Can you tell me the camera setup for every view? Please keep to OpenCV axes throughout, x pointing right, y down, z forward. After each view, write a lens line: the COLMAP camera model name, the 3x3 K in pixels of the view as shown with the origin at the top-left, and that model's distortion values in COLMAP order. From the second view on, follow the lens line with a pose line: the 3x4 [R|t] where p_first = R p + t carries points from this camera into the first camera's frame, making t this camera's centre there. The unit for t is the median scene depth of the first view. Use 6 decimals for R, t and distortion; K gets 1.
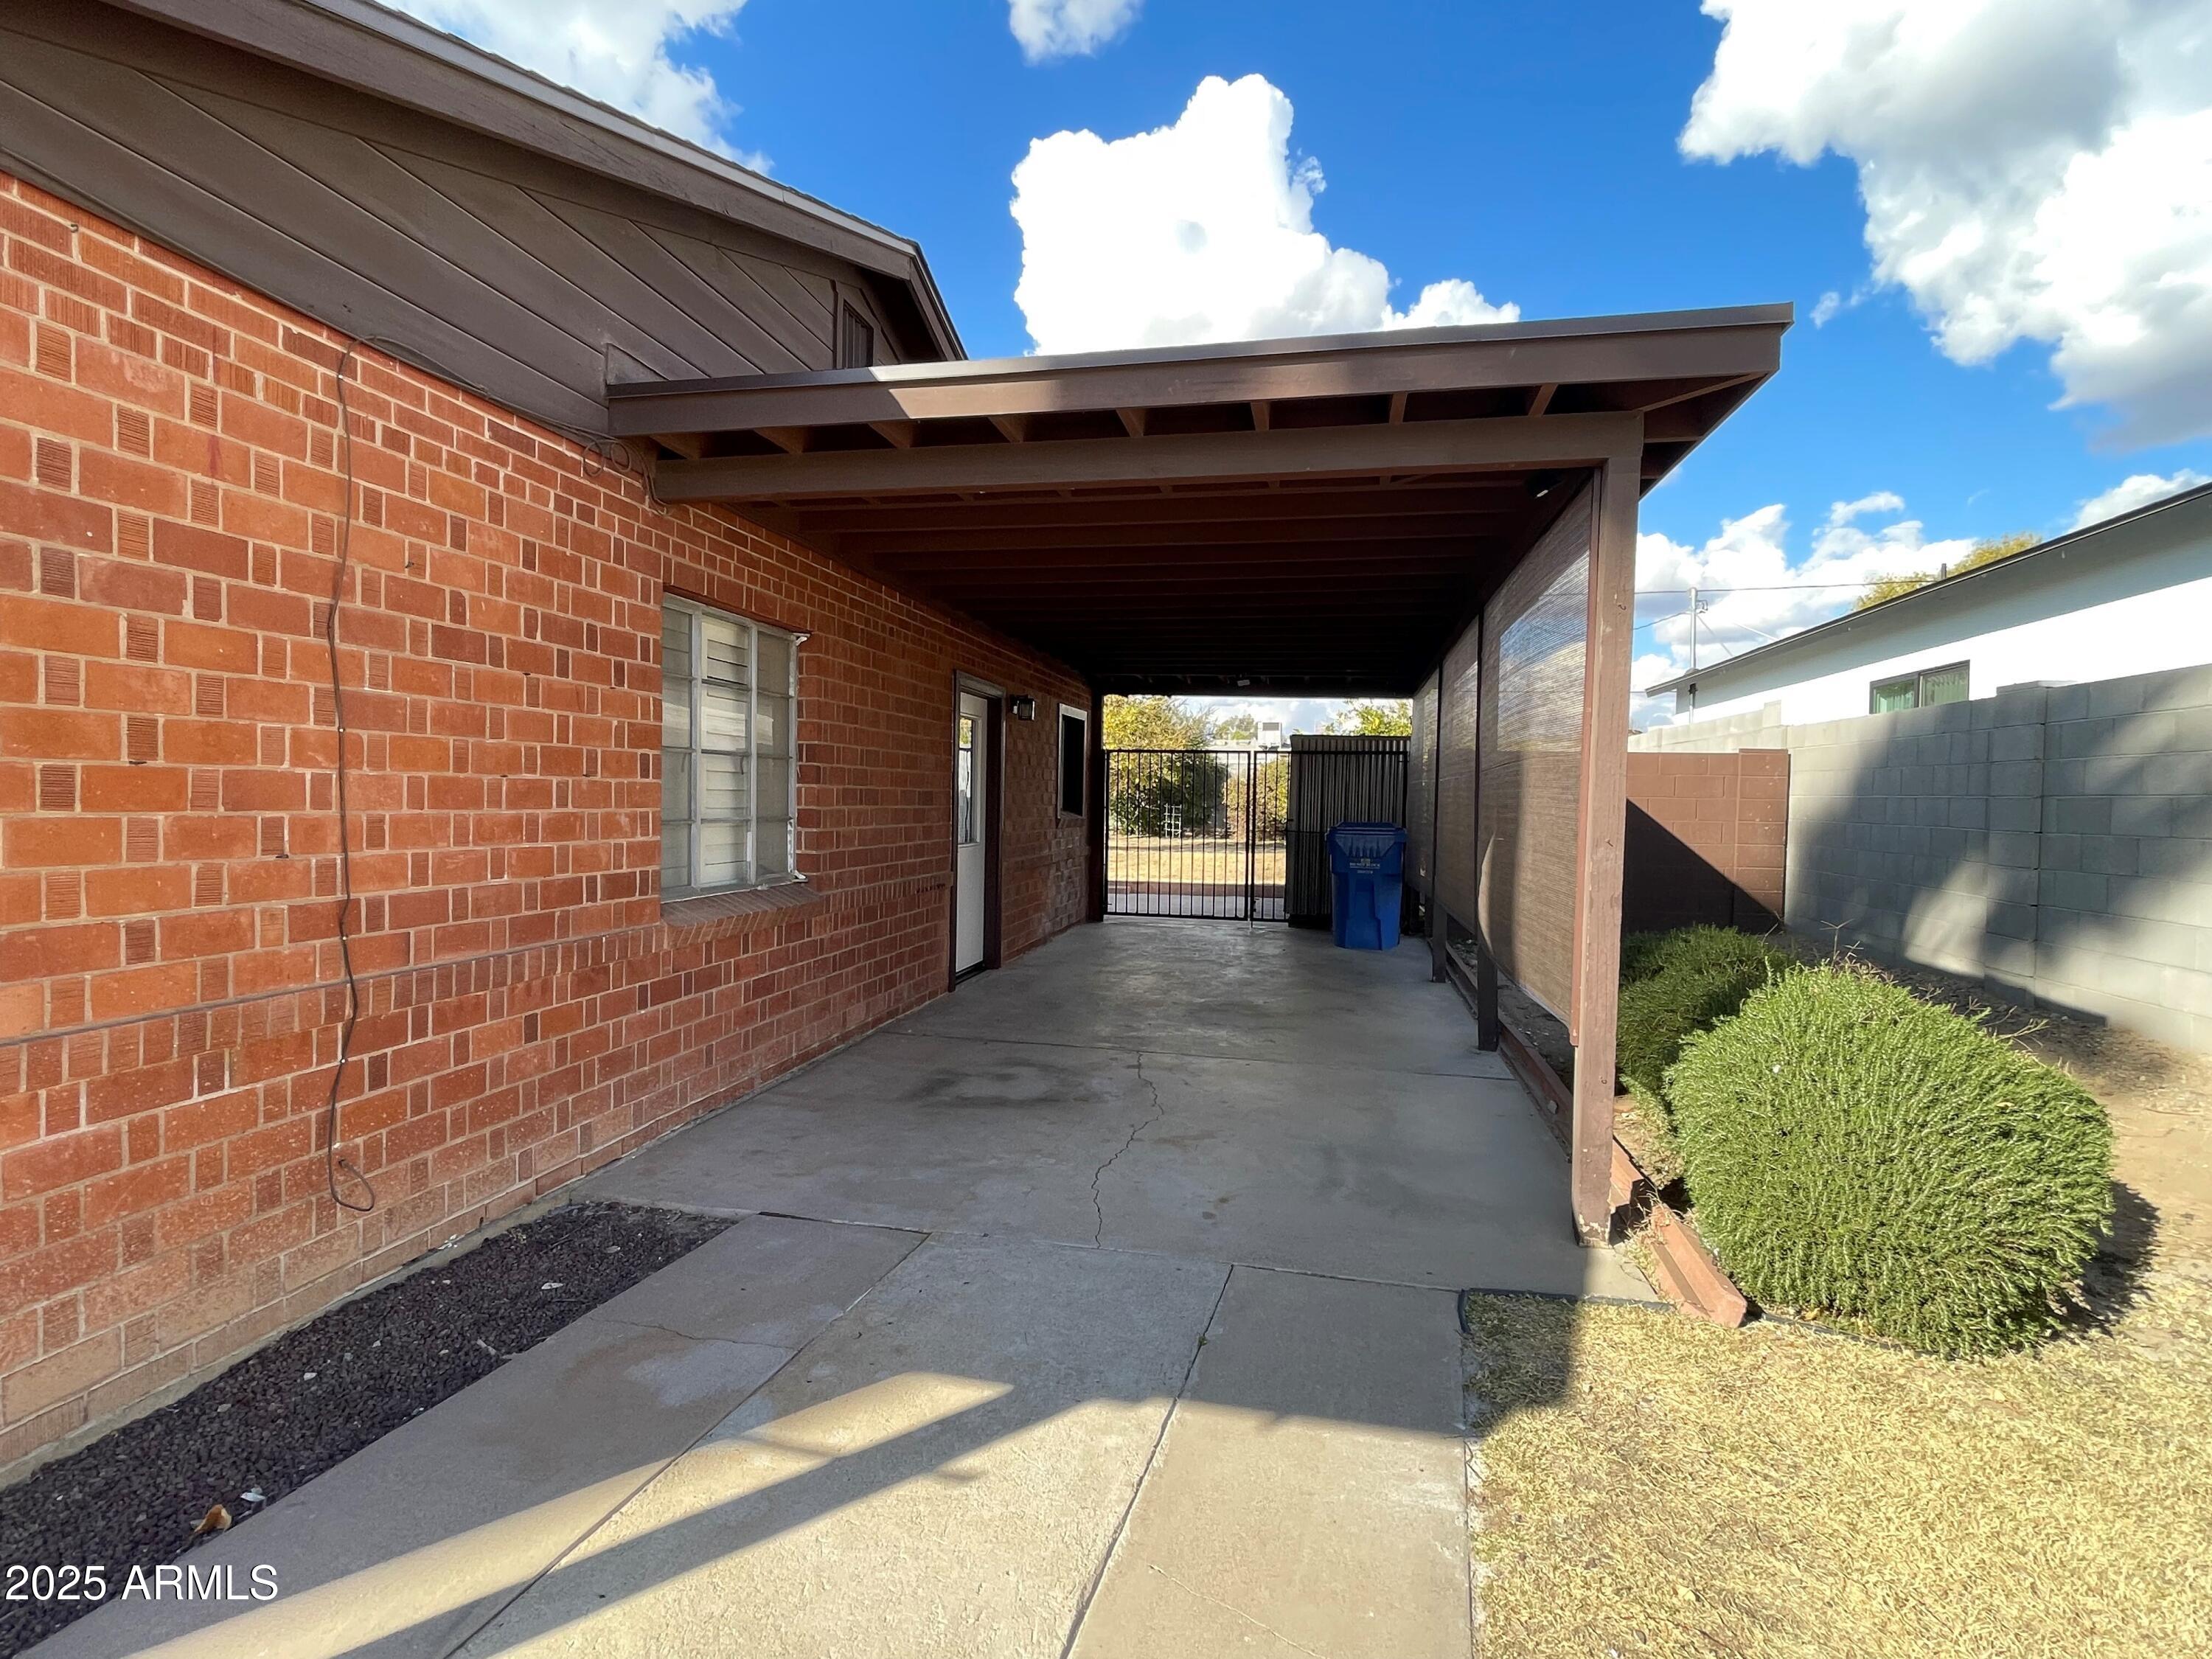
lens RADIAL K [[1078.0, 0, 1108.8], [0, 1078.0, 835.1], [0, 0, 1]] dist [-0.008344, 0.004922]
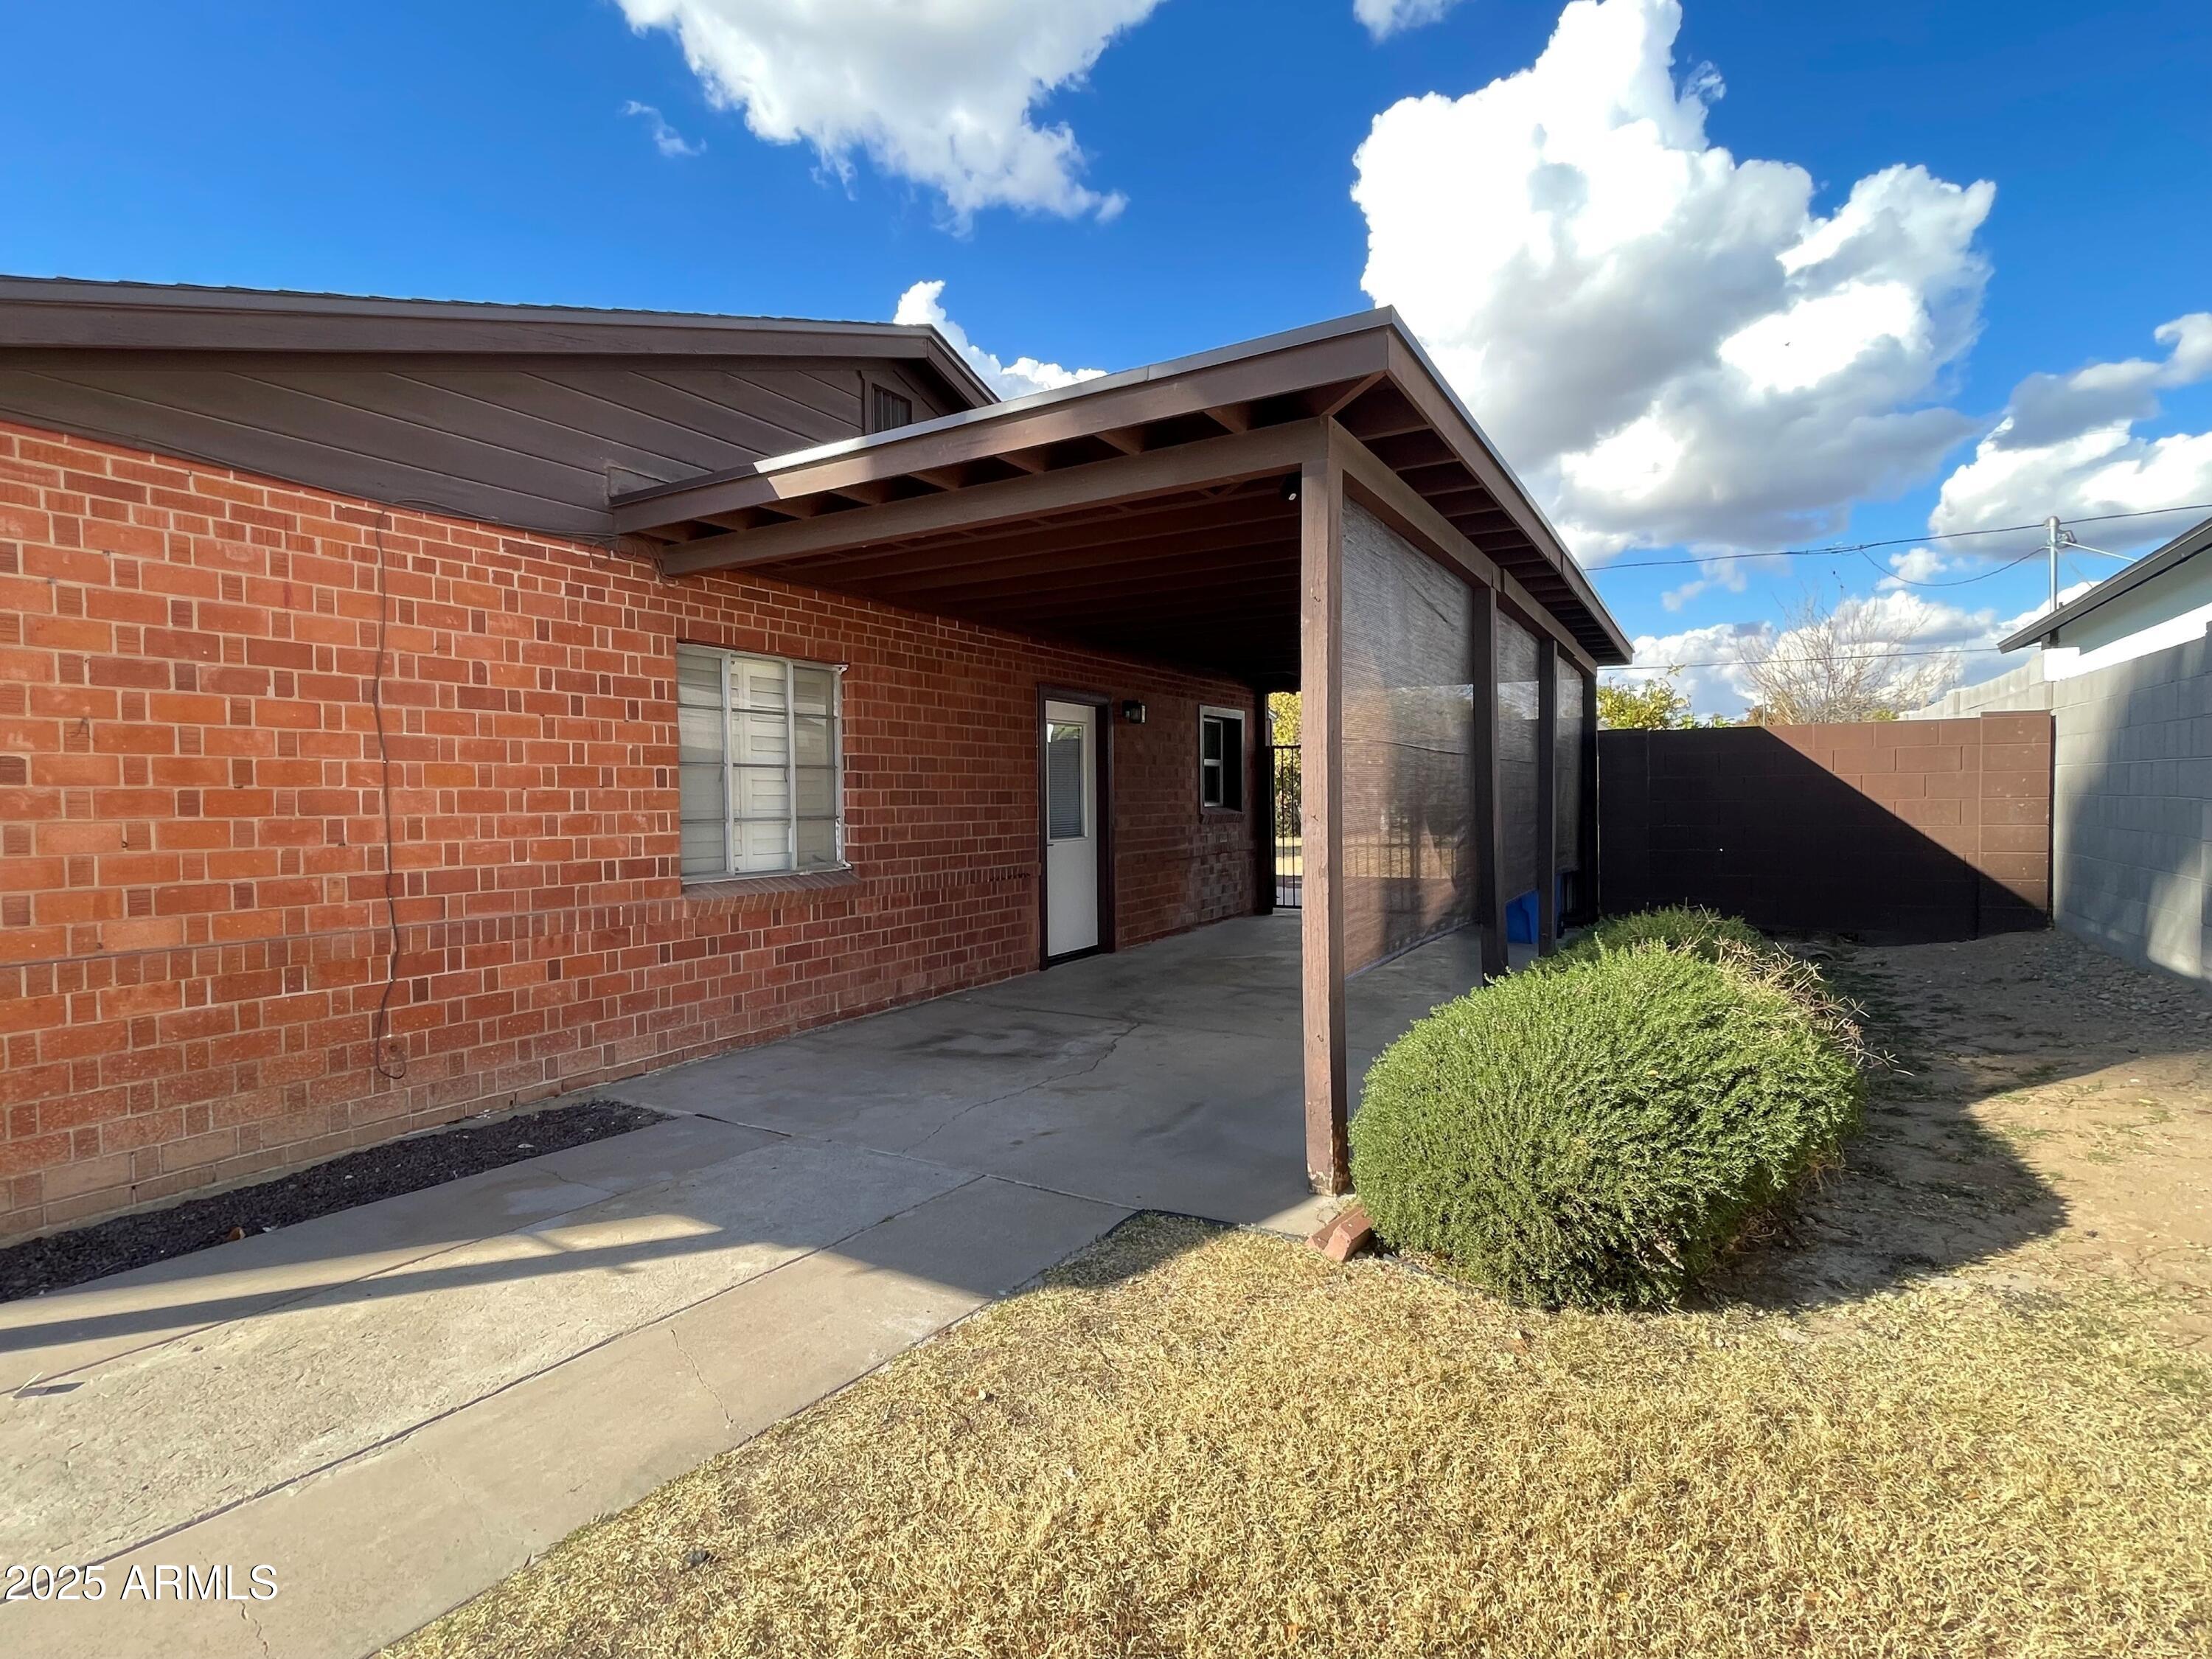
lens RADIAL K [[1078.0, 0, 1089.0], [0, 1078.0, 835.2], [0, 0, 1]] dist [-0.008344, 0.004922]
pose [[0.944968, -0.018726, -0.326627, 0.642100], [0.017948, 0.999824, -0.005397, 0.028848], [0.326671, -0.000762, 0.945138, -0.098914]]
